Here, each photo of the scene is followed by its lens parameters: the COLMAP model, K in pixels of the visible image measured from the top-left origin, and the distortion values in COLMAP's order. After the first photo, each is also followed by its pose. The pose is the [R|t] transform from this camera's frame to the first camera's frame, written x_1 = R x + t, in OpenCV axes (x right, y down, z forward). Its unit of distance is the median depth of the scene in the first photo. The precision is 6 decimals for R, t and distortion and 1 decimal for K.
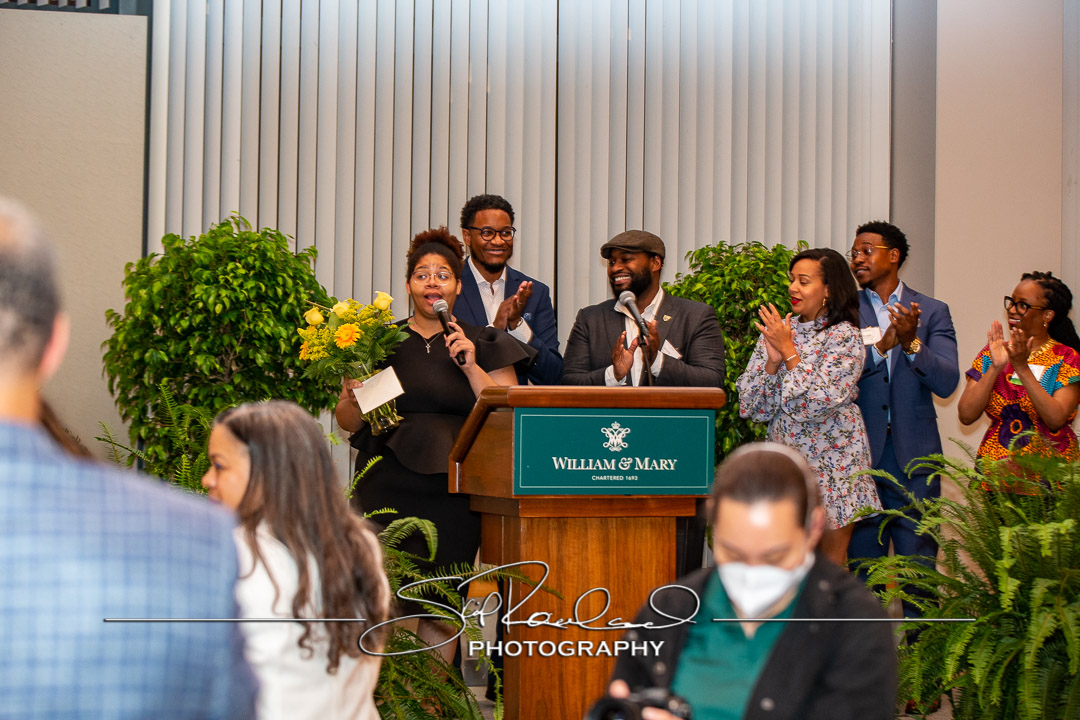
lens RADIAL K [[2711.5, 0, 540.0], [0, 2711.5, 360.0], [0, 0, 1]] dist [-0.032179, -0.443704]
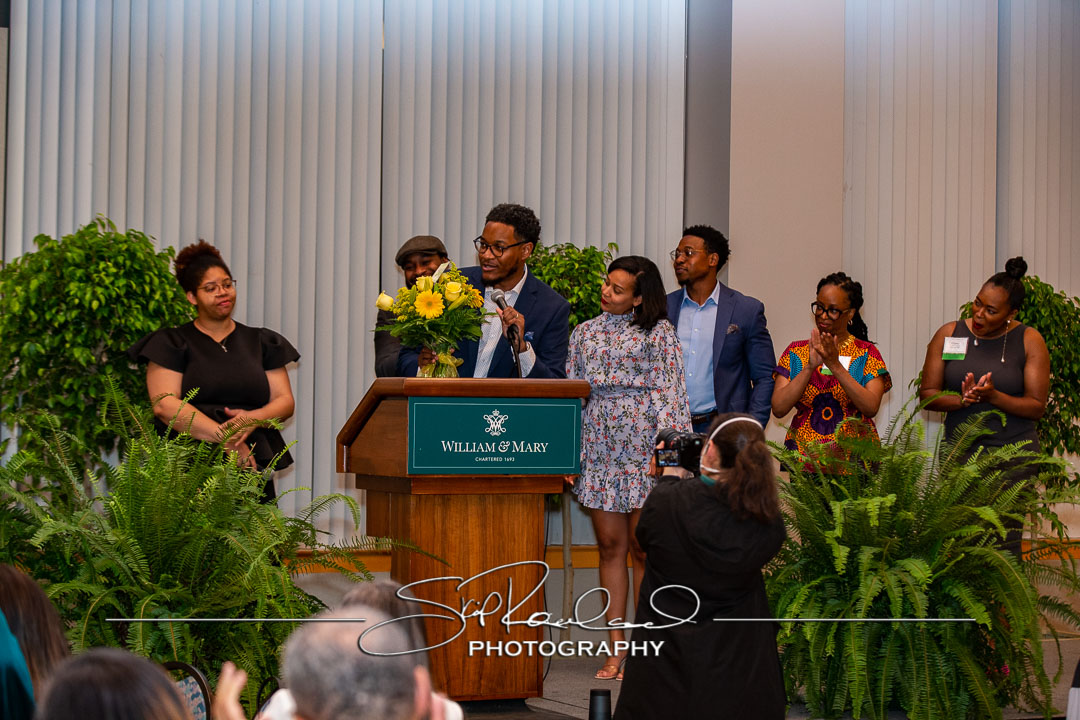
lens RADIAL K [[2816.9, 0, 540.0], [0, 2816.9, 360.0], [0, 0, 1]] dist [0.024356, 0.419650]
pose [[0.992958, 0.001737, 0.118451, -0.074774], [-0.002335, 0.999985, 0.004911, -0.002901], [-0.118441, -0.005153, 0.992948, -0.134171]]
